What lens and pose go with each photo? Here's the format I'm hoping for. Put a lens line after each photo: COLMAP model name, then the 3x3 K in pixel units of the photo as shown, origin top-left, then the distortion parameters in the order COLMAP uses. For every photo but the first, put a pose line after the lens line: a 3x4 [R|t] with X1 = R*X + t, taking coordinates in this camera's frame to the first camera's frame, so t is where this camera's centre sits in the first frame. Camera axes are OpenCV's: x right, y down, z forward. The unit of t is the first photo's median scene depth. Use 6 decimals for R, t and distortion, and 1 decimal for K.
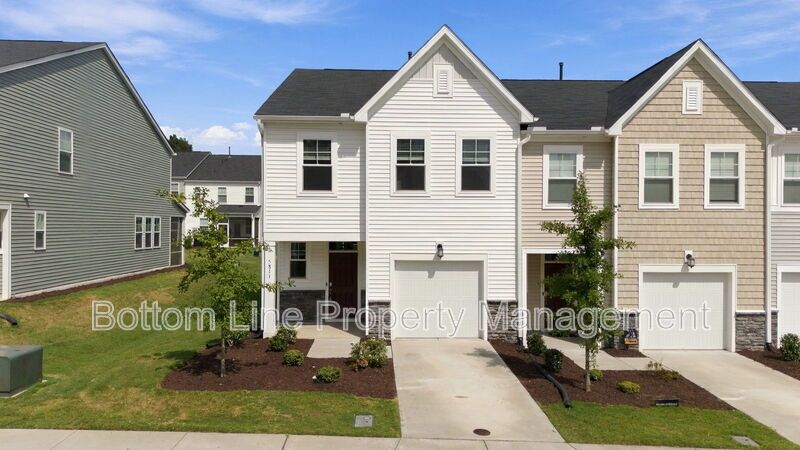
lens RADIAL K [[593.0, 0, 399.7], [0, 593.0, 226.0], [0, 0, 1]] dist [0.065464, -0.062664]
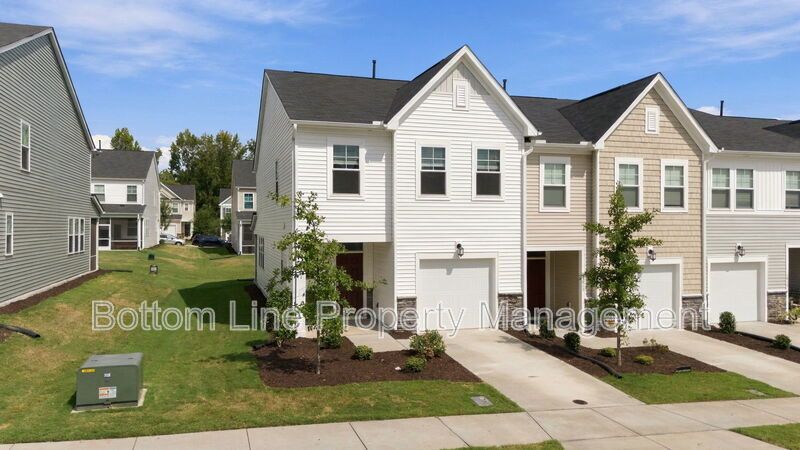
lens RADIAL K [[593.0, 0, 401.1], [0, 593.0, 226.5], [0, 0, 1]] dist [0.065464, -0.062664]
pose [[0.964314, -0.004317, 0.264726, -0.322714], [0.003877, 0.999990, 0.002186, -0.004336], [-0.264733, -0.001081, 0.964321, -0.029943]]
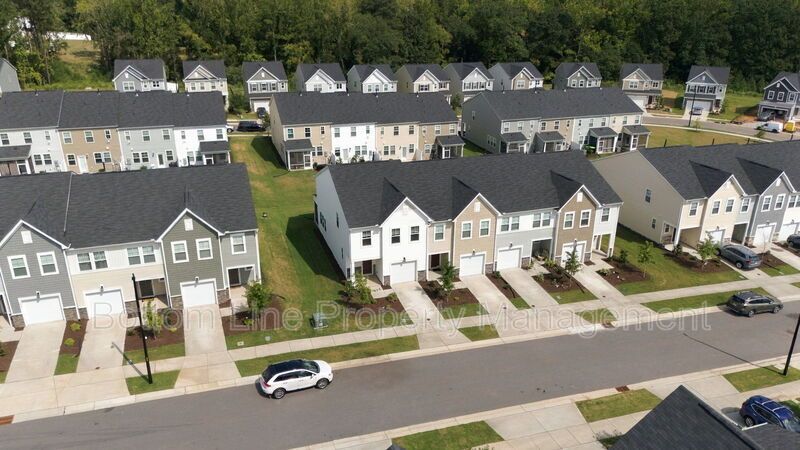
lens RADIAL K [[593.0, 0, 401.5], [0, 593.0, 226.8], [0, 0, 1]] dist [0.065464, -0.062664]
pose [[0.959543, -0.101556, 0.262608, -0.784145], [-0.003375, 0.928470, 0.371392, -1.331672], [-0.281541, -0.357253, 0.890564, -1.838957]]
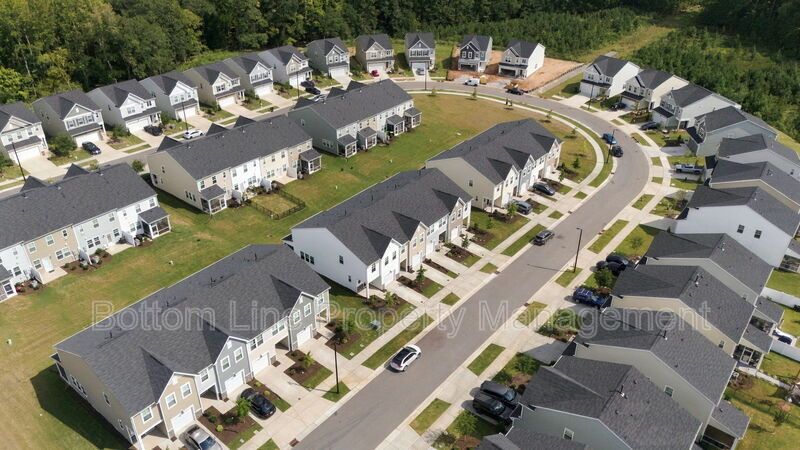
lens RADIAL K [[593.0, 0, 405.2], [0, 593.0, 226.4], [0, 0, 1]] dist [0.065464, -0.062664]
pose [[0.648189, -0.392261, 0.652673, -3.231818], [-0.010640, 0.852363, 0.522842, -3.155973], [-0.761405, -0.345845, 0.548319, -1.954096]]
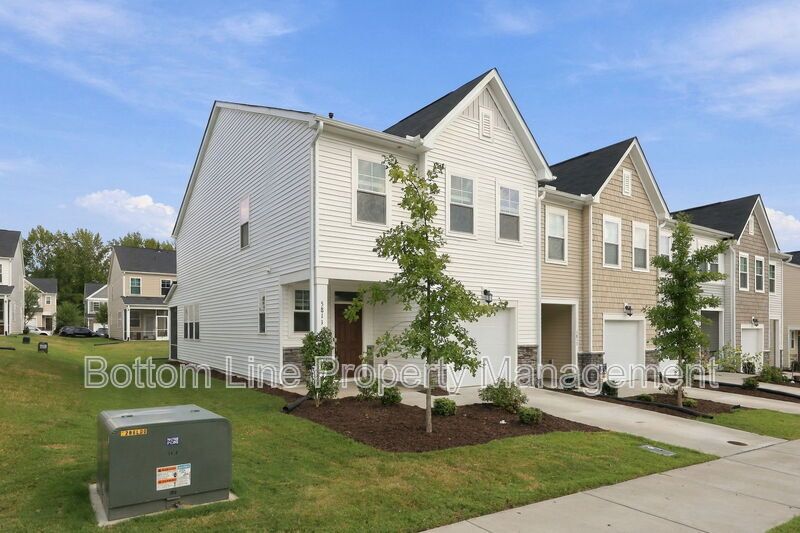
lens RADIAL K [[491.4, 0, 398.9], [0, 491.4, 335.4], [0, 0, 1]] dist [-0.003231, 0.000330]
pose [[0.843621, -0.011090, 0.536824, -0.488375], [0.004089, 0.999890, 0.014230, 0.093484], [-0.536923, -0.009810, 0.843574, 0.381528]]
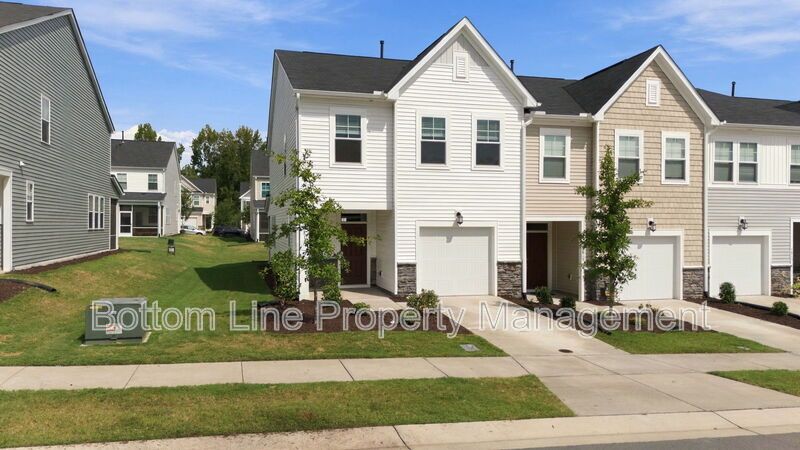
lens RADIAL K [[593.0, 0, 400.8], [0, 593.0, 227.7], [0, 0, 1]] dist [0.065464, -0.062664]
pose [[0.973128, -0.003253, 0.230240, -0.295117], [0.001870, 0.999979, 0.006226, 0.052284], [-0.230255, -0.005628, 0.973114, -0.069572]]
